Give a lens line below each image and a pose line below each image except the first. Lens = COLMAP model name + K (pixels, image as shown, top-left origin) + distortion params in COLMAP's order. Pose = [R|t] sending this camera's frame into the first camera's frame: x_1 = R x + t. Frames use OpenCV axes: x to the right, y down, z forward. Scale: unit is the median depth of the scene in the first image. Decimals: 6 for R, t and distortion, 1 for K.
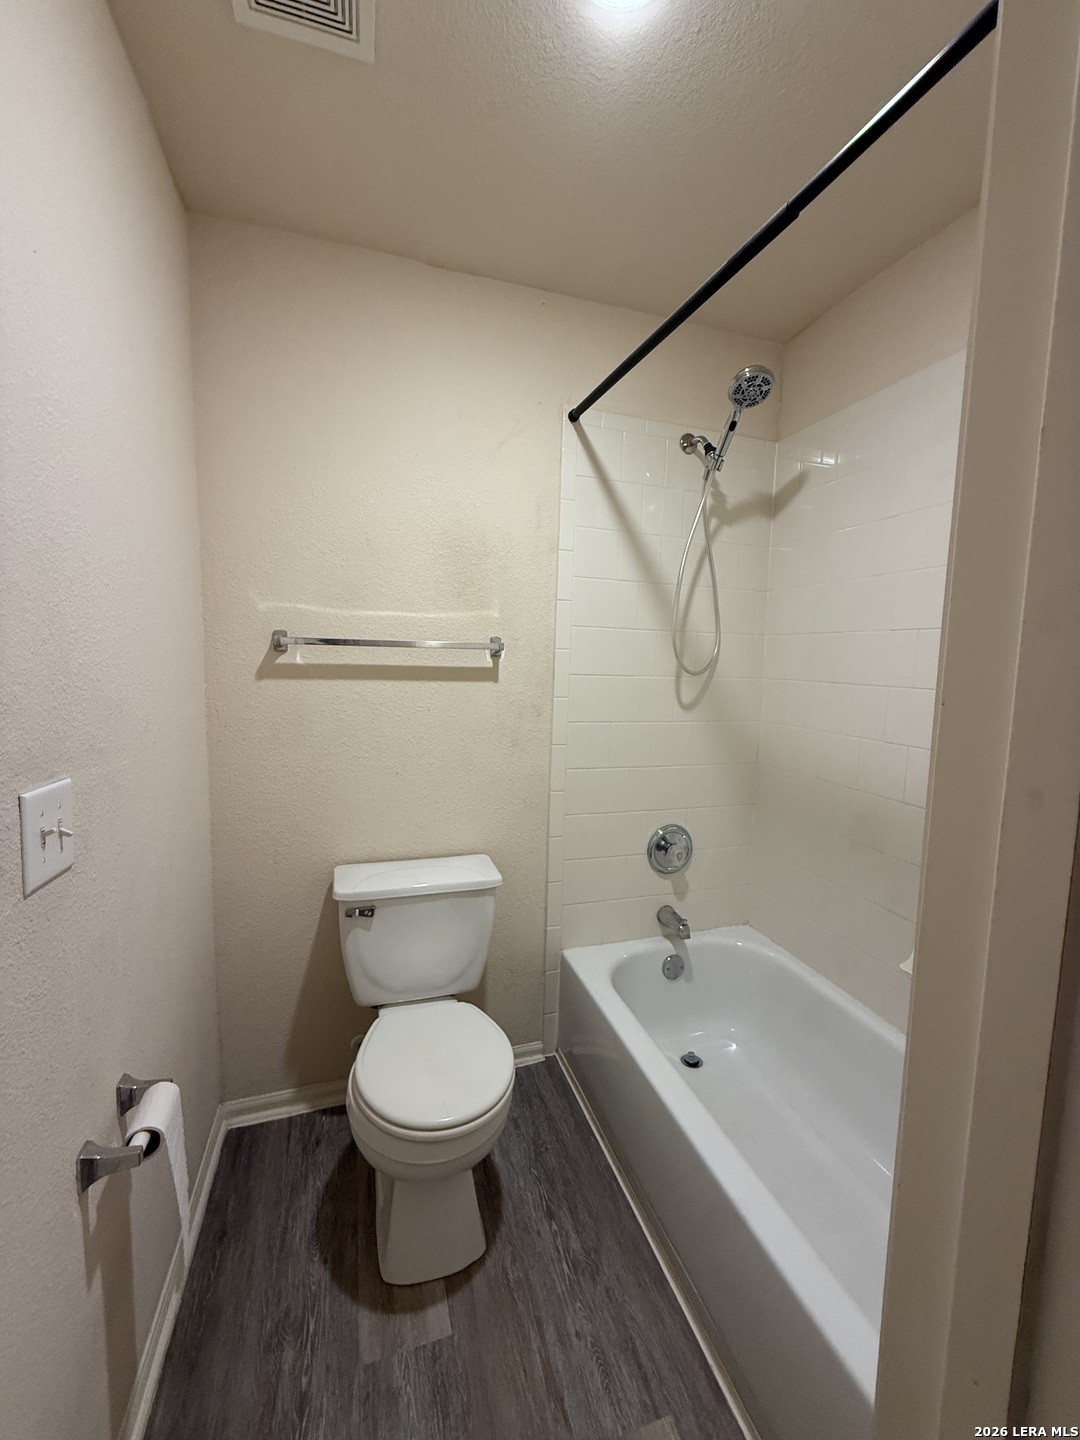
lens RADIAL K [[577.1, 0, 540.5], [0, 577.1, 713.2], [0, 0, 1]] dist [-0.001557, -0.000474]
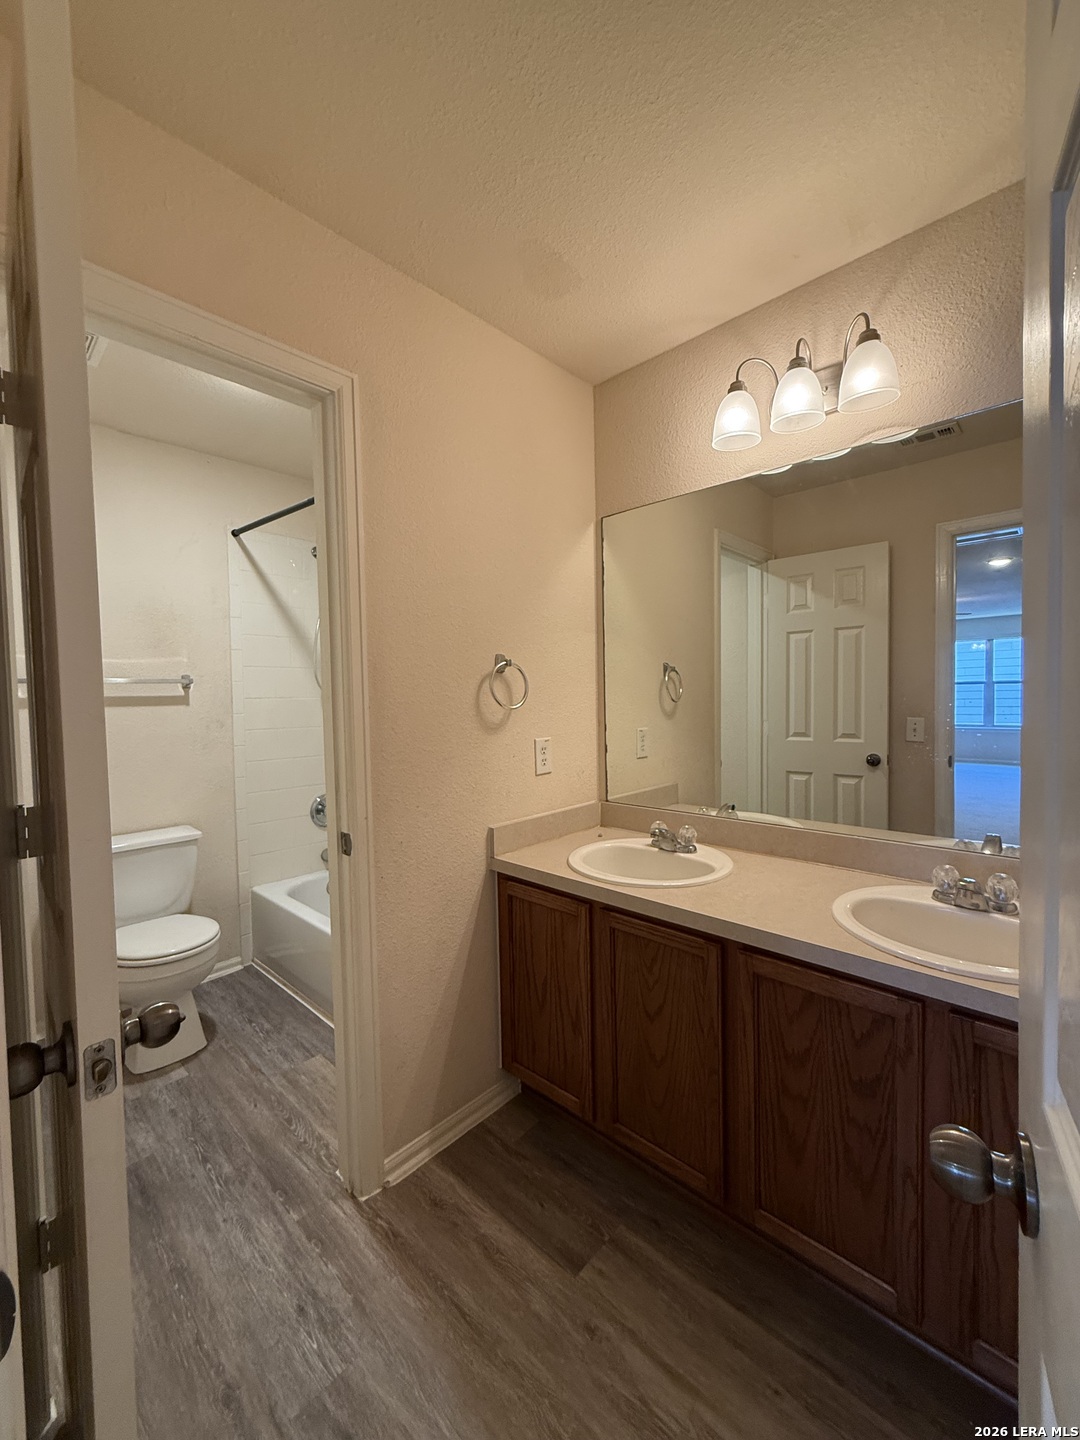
lens RADIAL K [[577.1, 0, 541.9], [0, 577.1, 723.3], [0, 0, 1]] dist [-0.001557, -0.000474]
pose [[0.873876, -0.058981, 0.482558, -0.000297], [0.084725, 0.995900, -0.031706, 0.115860], [-0.478710, 0.068592, 0.875290, -0.724397]]
